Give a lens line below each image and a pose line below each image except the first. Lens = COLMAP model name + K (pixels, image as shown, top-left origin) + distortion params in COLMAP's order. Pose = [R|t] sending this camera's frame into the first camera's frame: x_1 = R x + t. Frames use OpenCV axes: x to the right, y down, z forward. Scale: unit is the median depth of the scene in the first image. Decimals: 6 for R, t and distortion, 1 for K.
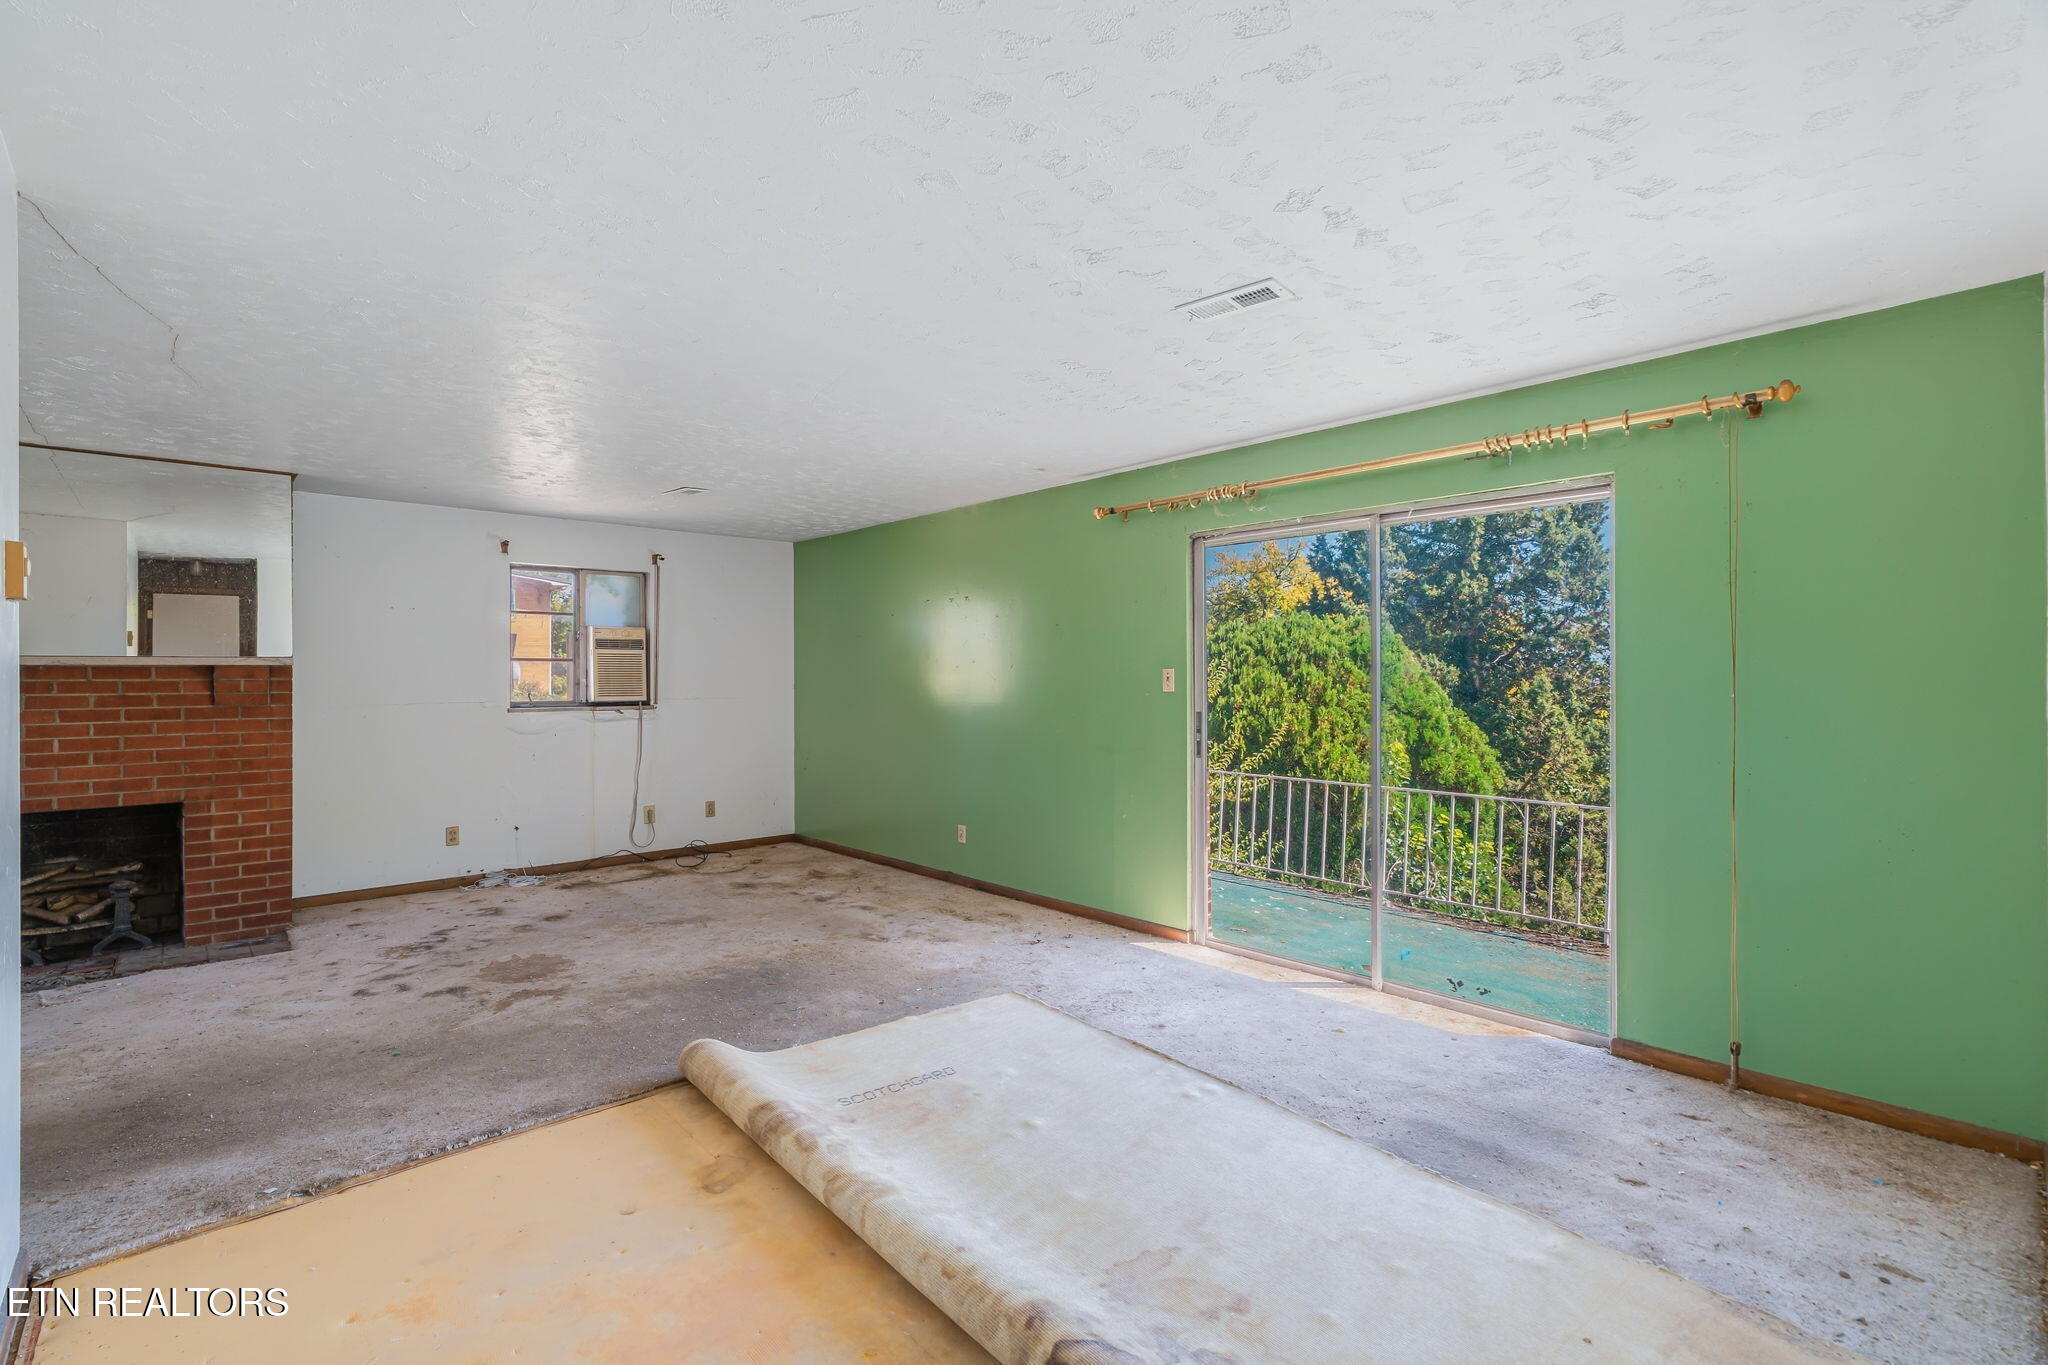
lens RADIAL K [[922.4, 0, 1024.0], [0, 922.4, 682.5], [0, 0, 1]] dist [-0.001957, 0.000039]
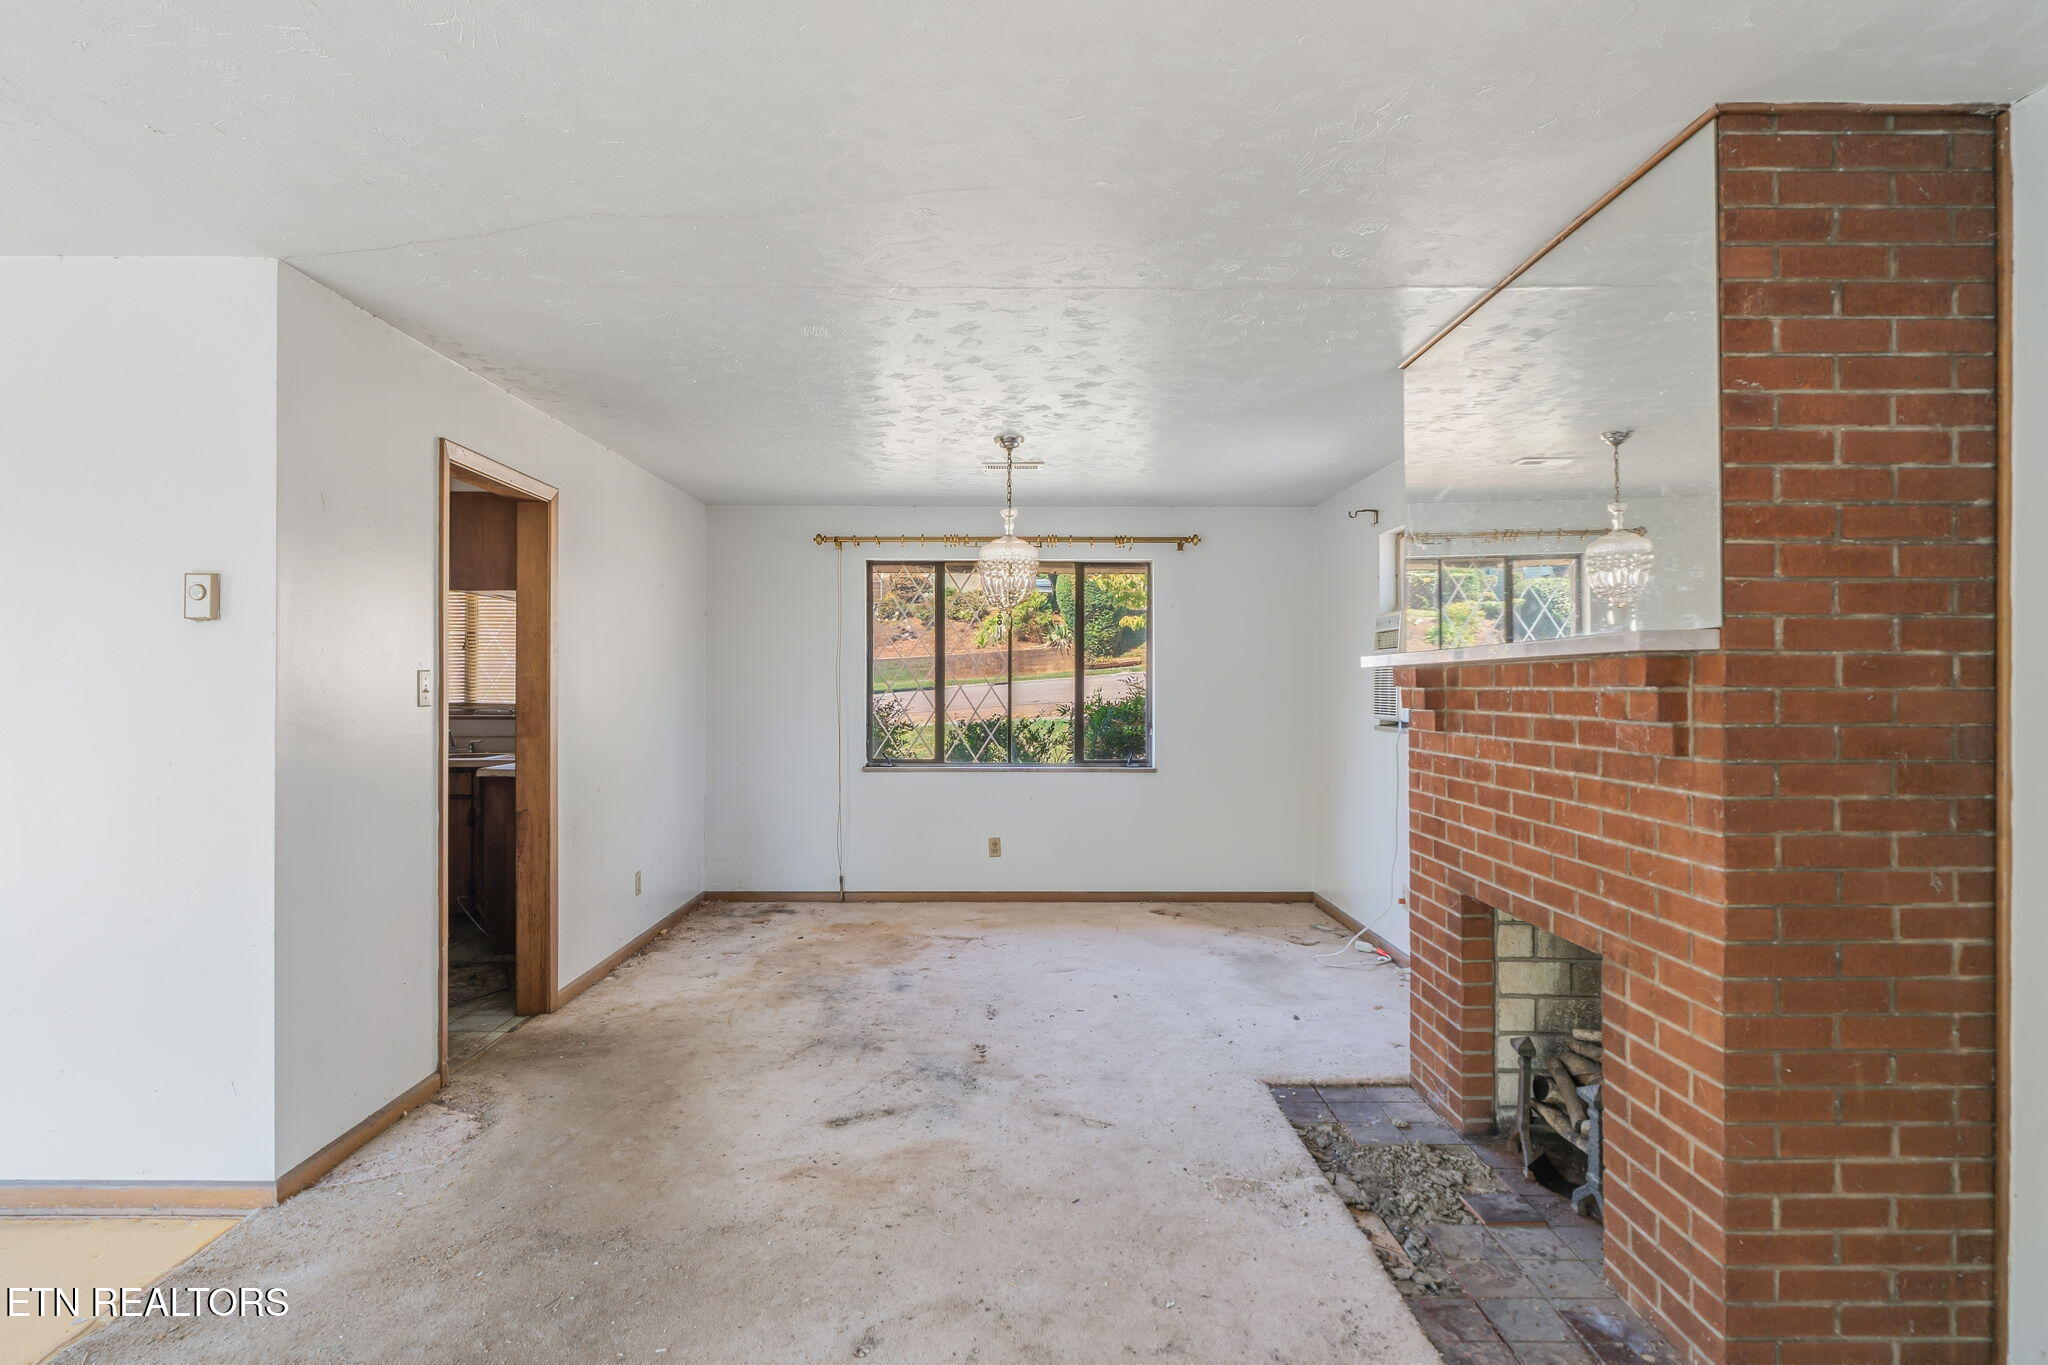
lens RADIAL K [[1091.8, 0, 1010.5], [0, 1091.8, 684.8], [0, 0, 1]] dist [-0.003760, 0.001269]
pose [[-0.679835, 0.002611, -0.733361, -0.341087], [-0.003340, 0.999972, 0.006656, -0.008253], [0.733358, 0.006974, -0.679807, 1.232866]]
